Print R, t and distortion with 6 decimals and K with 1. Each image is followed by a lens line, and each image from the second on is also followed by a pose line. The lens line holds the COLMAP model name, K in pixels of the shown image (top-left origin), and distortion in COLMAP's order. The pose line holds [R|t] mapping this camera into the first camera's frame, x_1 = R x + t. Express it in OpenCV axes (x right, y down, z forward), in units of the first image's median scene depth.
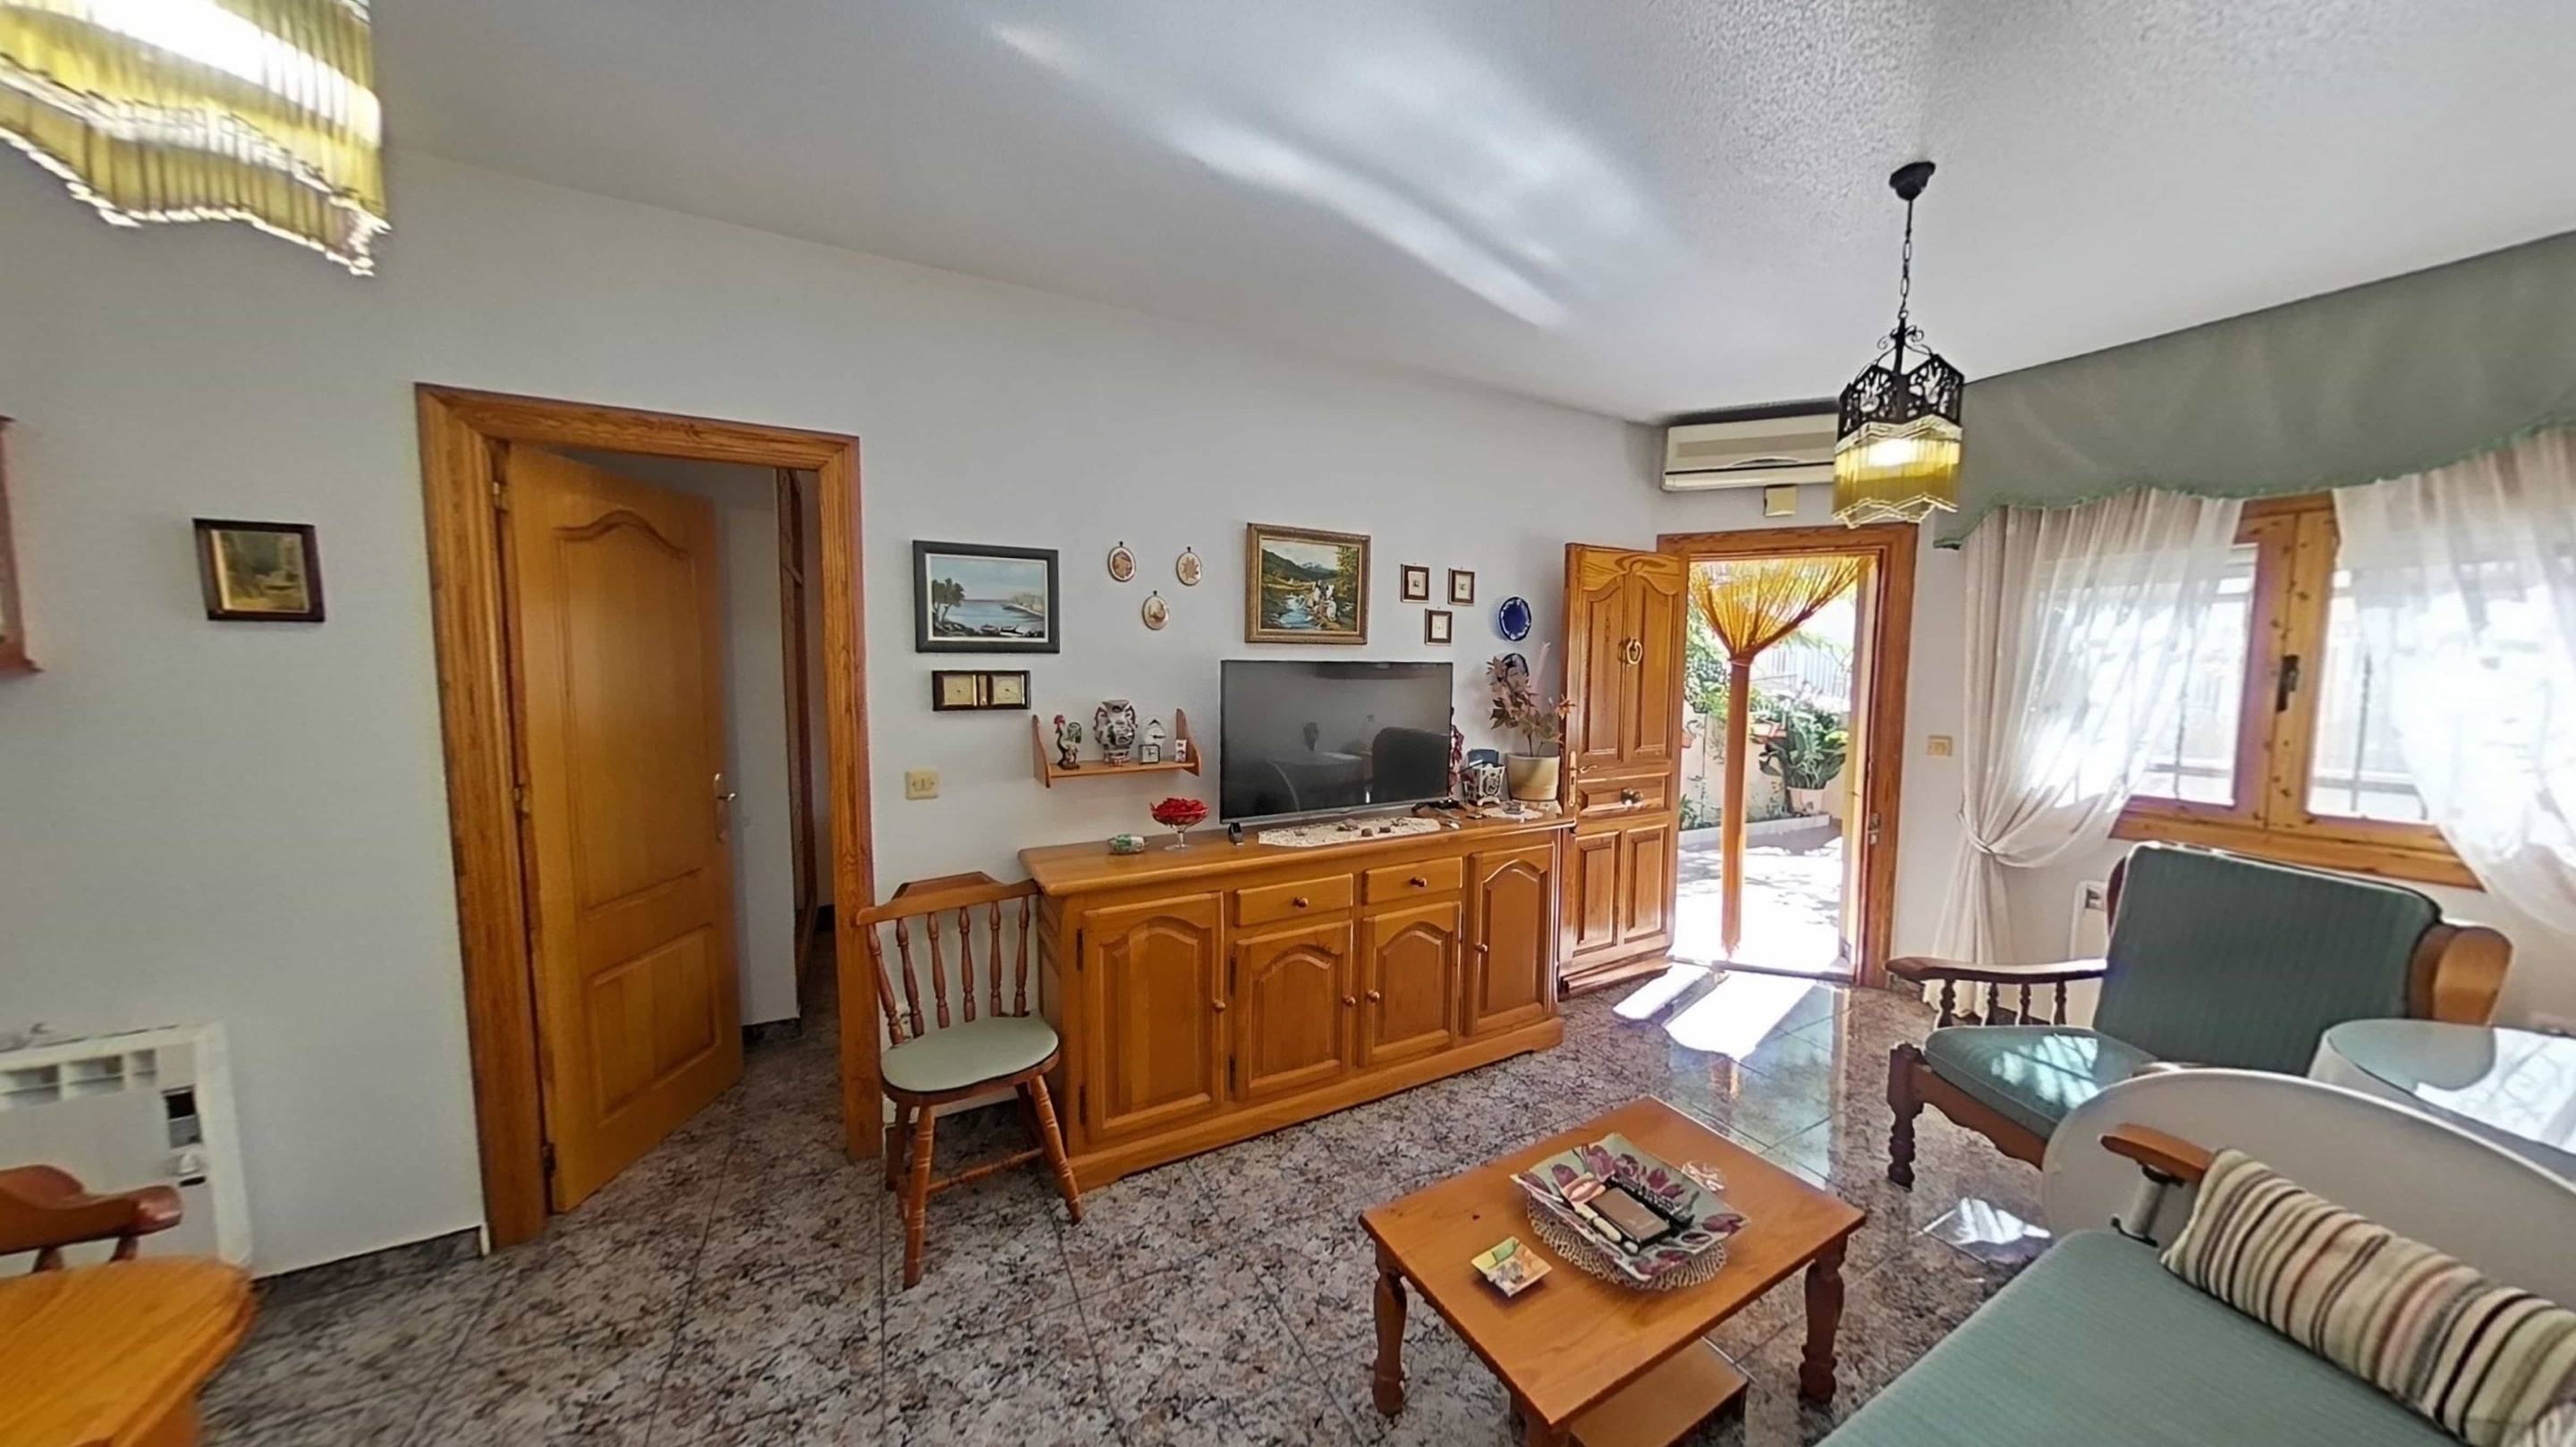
lens RADIAL K [[785.5, 0, 1331.7], [0, 785.5, 736.3], [0, 0, 1]] dist [0.000005, -0.000012]
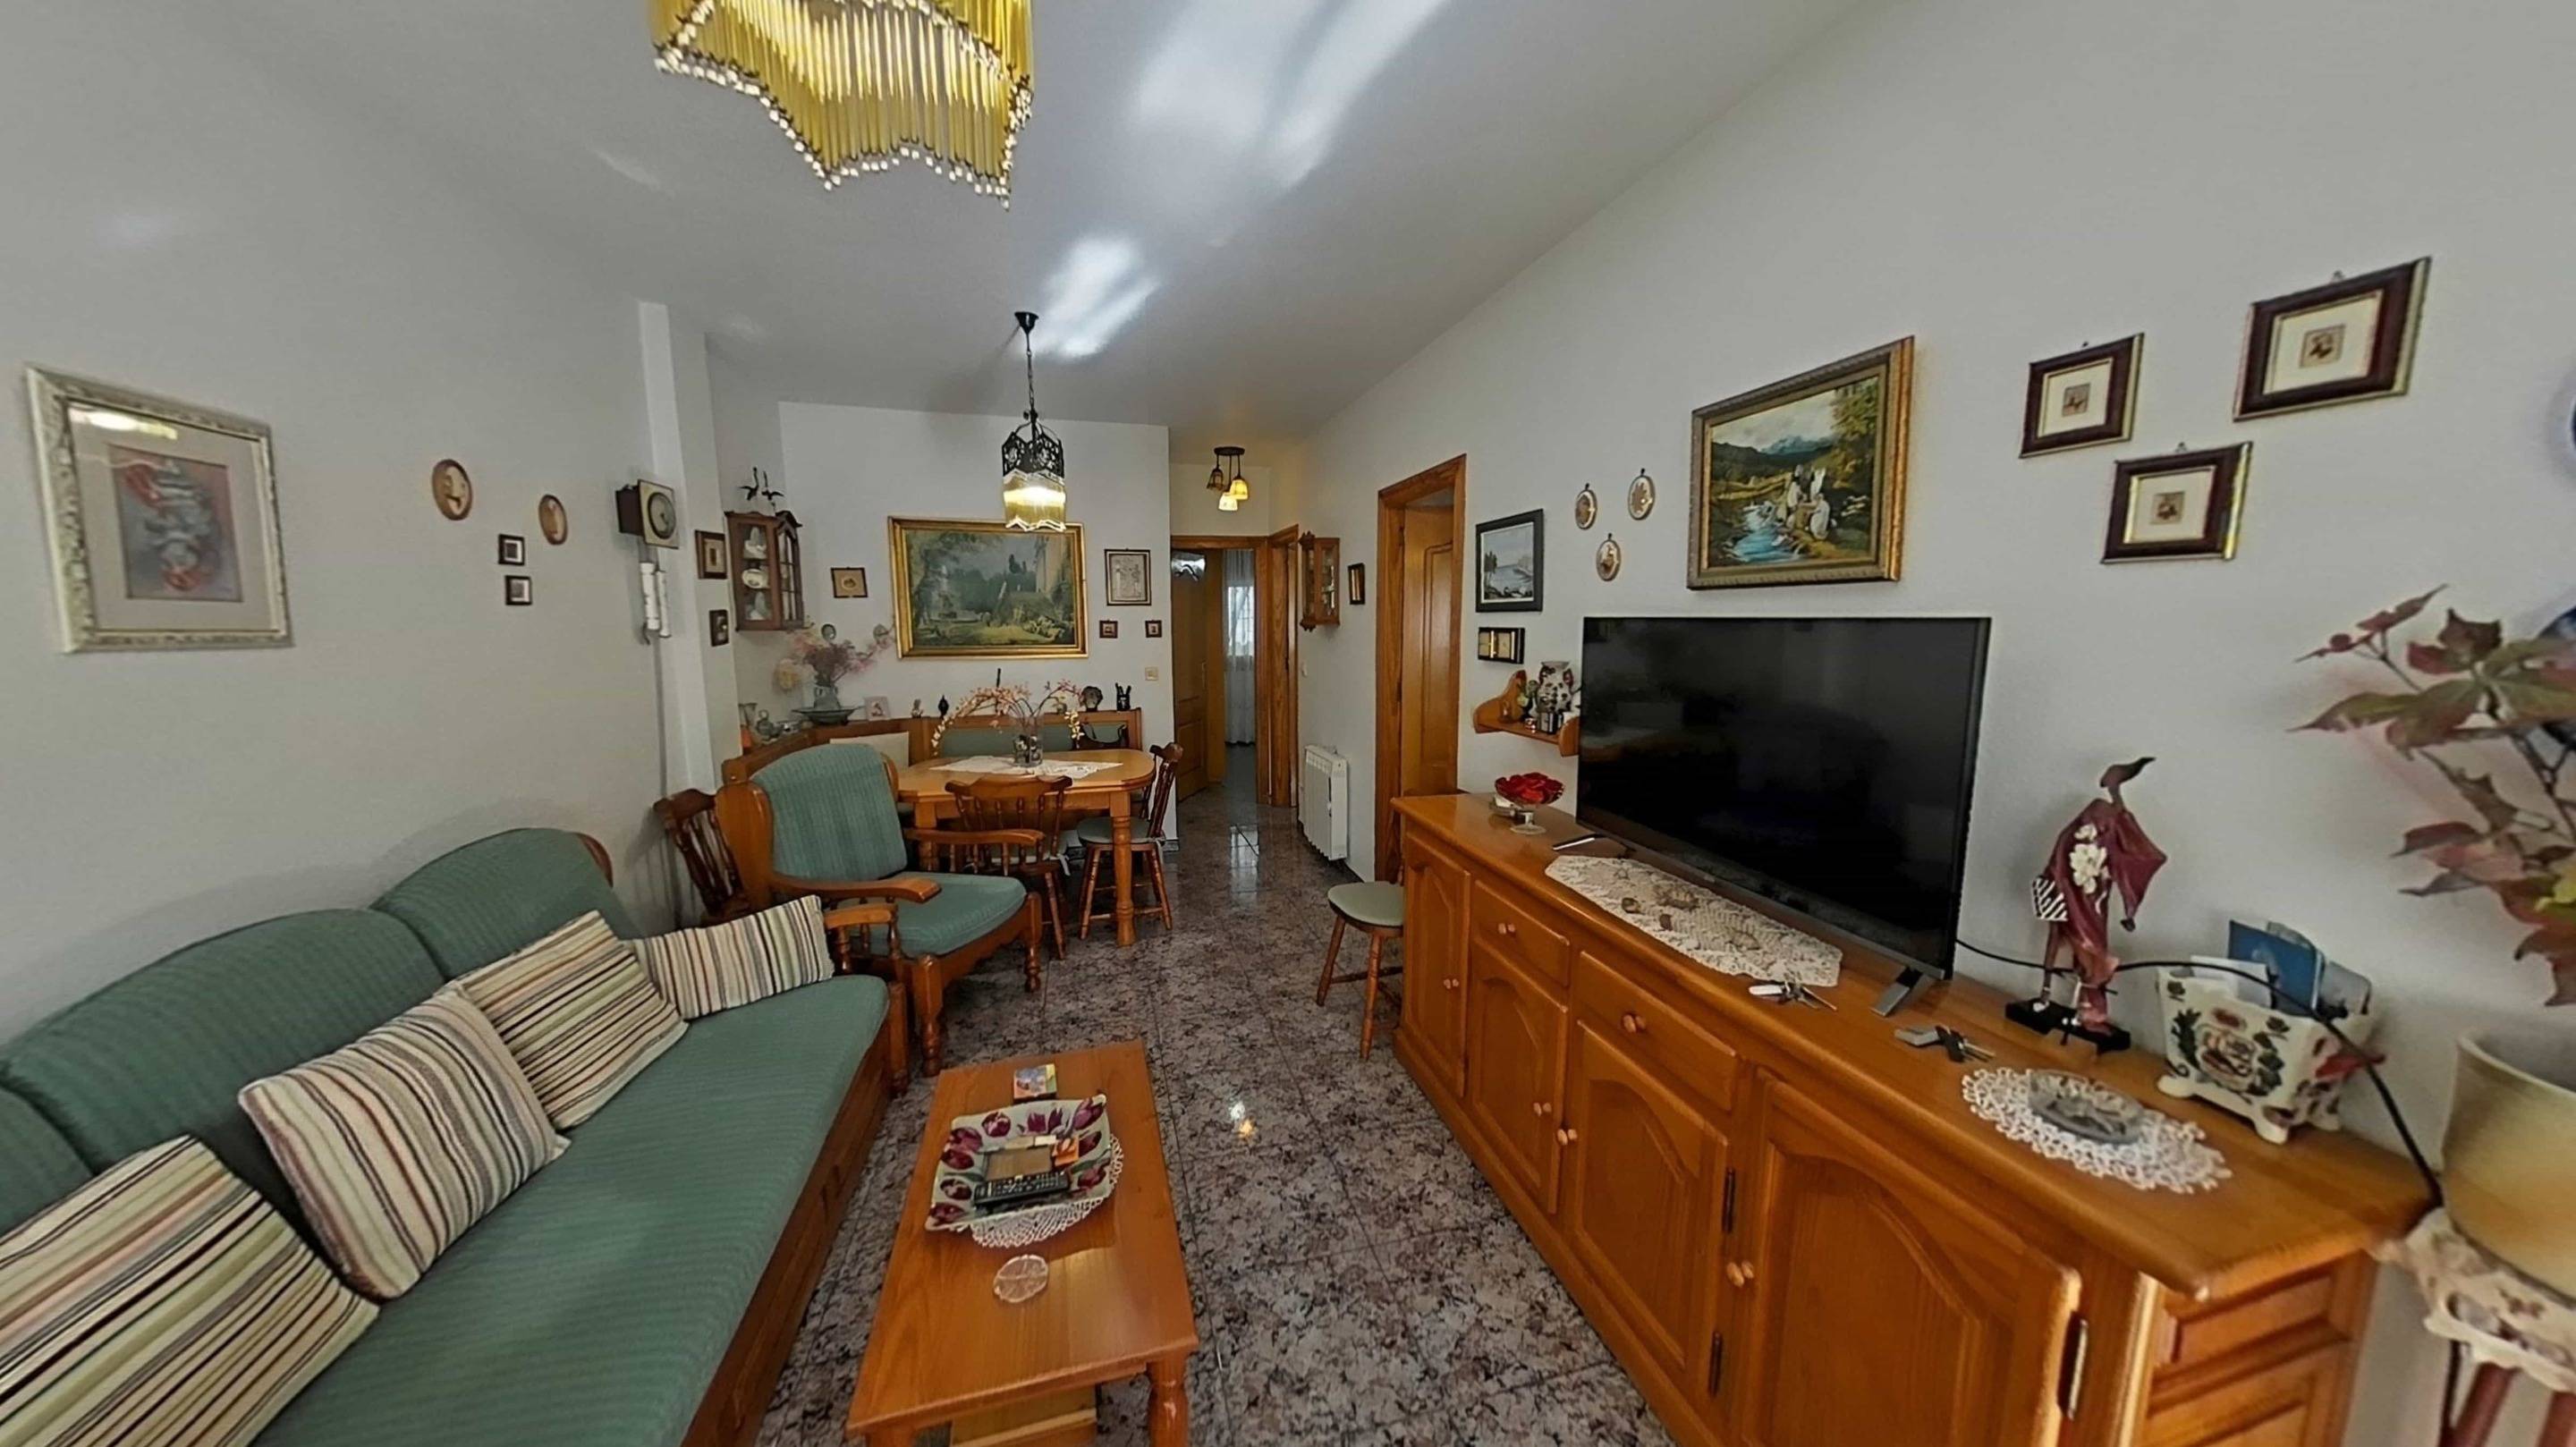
lens RADIAL K [[780.6, 0, 1289.3], [0, 780.6, 727.4], [0, 0, 1]] dist [-0.006841, 0.000076]
pose [[-0.257756, 0.132762, -0.957045, 0.689755], [-0.078821, 0.984324, 0.157774, -0.086686], [0.962990, 0.116102, -0.243252, 0.906108]]
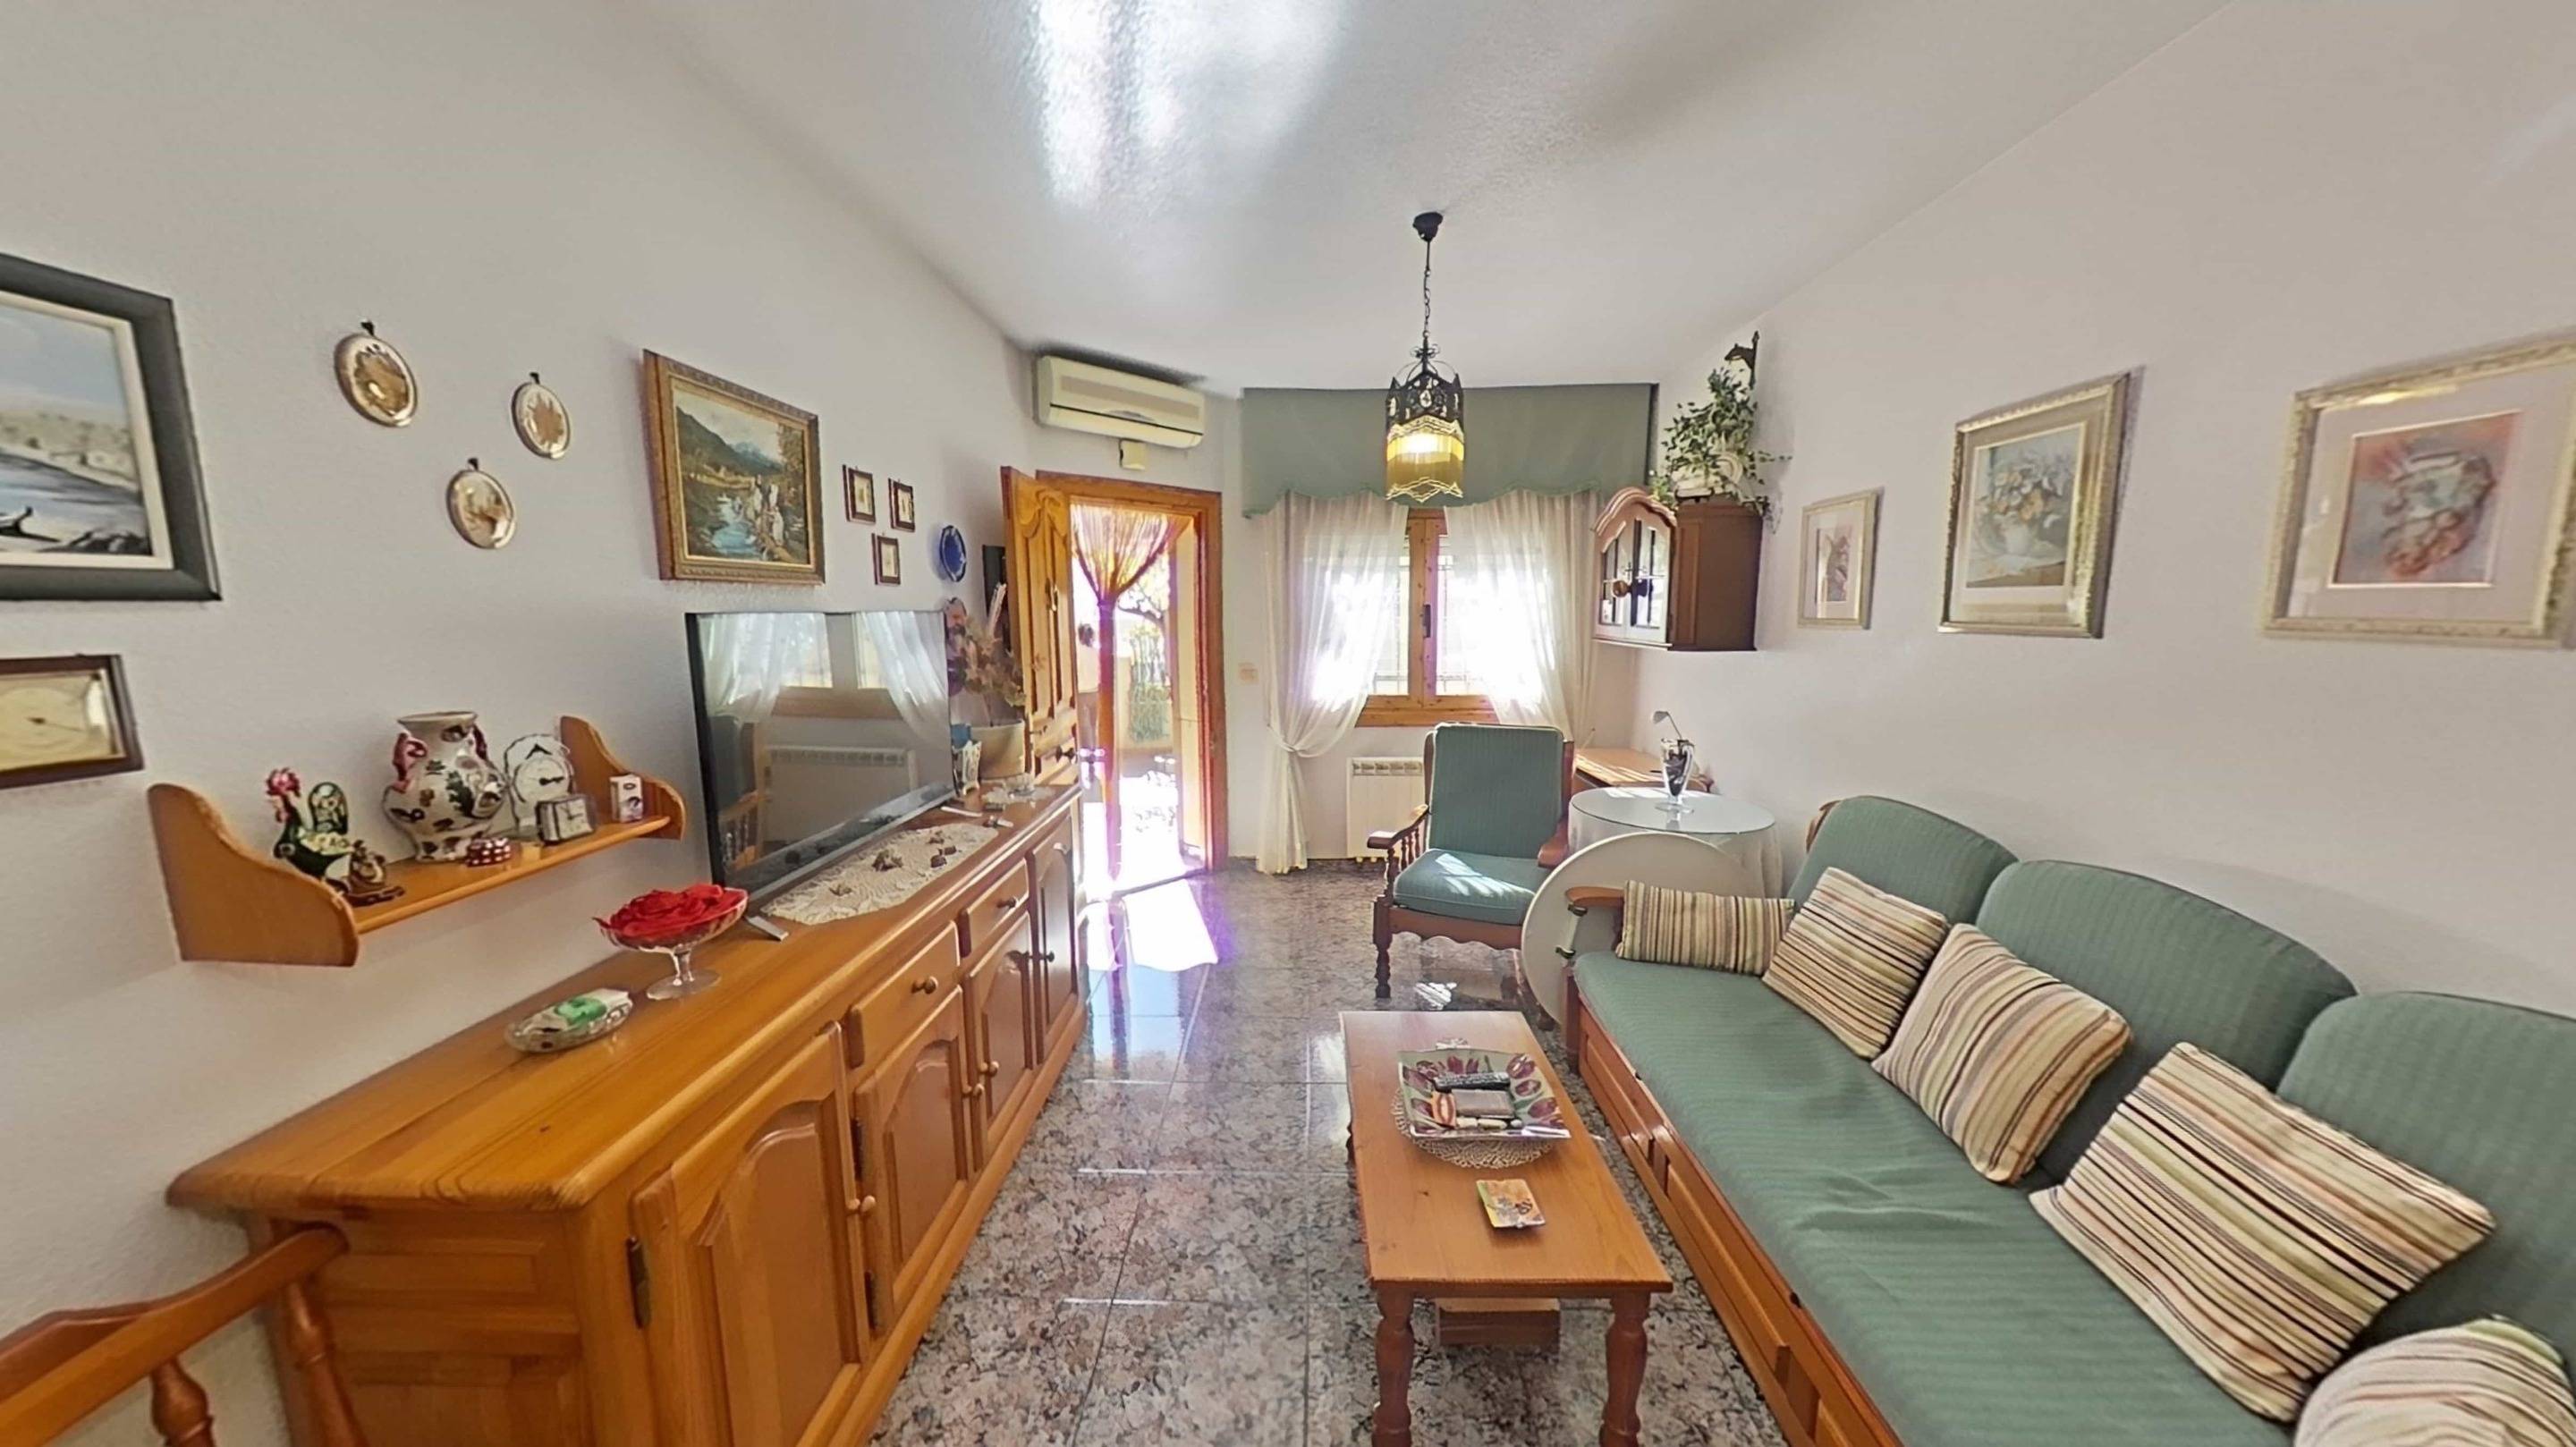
lens RADIAL K [[780.6, 0, 1289.3], [0, 780.6, 727.4], [0, 0, 1]] dist [-0.006841, 0.000076]
pose [[0.502896, -0.134408, 0.853833, -0.388026], [0.074109, 0.990903, 0.112335, -0.049225], [-0.861164, 0.006784, 0.508281, 0.387051]]
